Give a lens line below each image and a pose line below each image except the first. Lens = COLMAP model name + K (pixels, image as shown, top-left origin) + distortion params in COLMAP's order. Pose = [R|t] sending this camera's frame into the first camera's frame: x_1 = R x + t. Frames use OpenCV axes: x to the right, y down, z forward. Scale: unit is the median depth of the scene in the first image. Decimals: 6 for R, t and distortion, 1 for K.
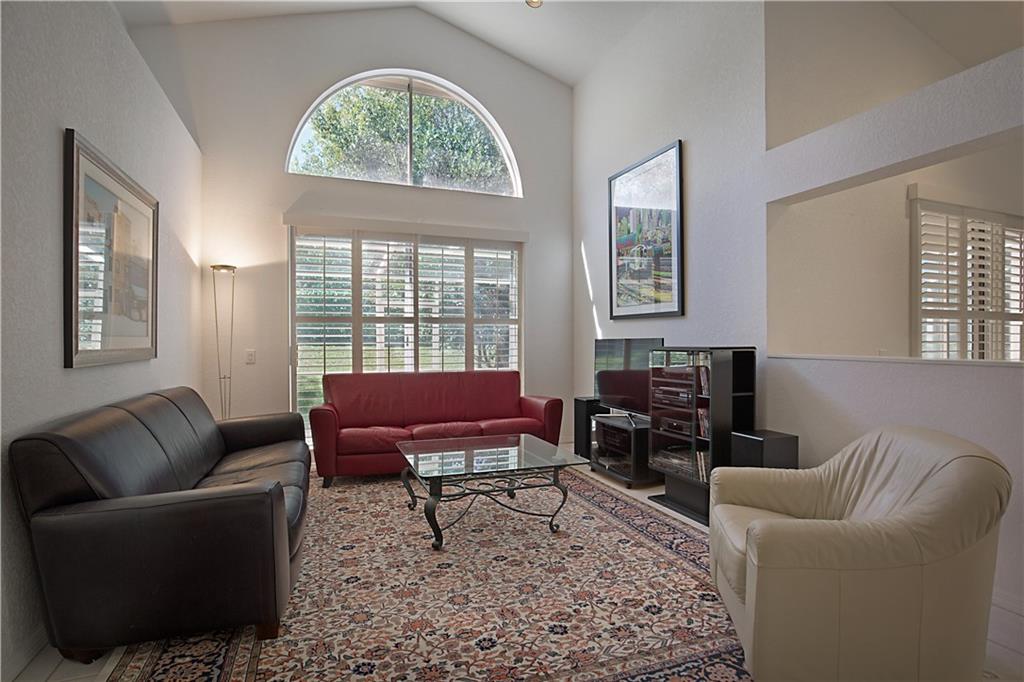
lens RADIAL K [[513.7, 0, 512.0], [0, 513.7, 341.0], [0, 0, 1]] dist [-0.022795, 0.000529]
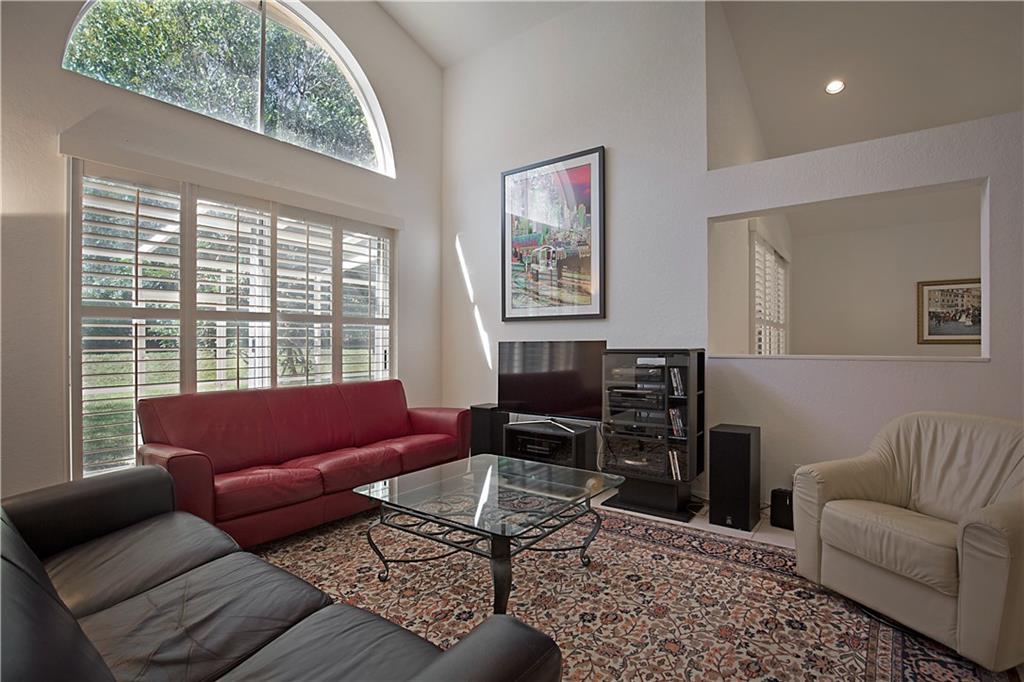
lens RADIAL K [[497.6, 0, 531.8], [0, 497.6, 333.2], [0, 0, 1]] dist [-0.000581, -0.000290]
pose [[0.834445, 0.005585, 0.551063, -0.318590], [0.006685, 0.999773, -0.020254, -0.000809], [-0.551051, 0.020585, 0.834218, 0.239499]]
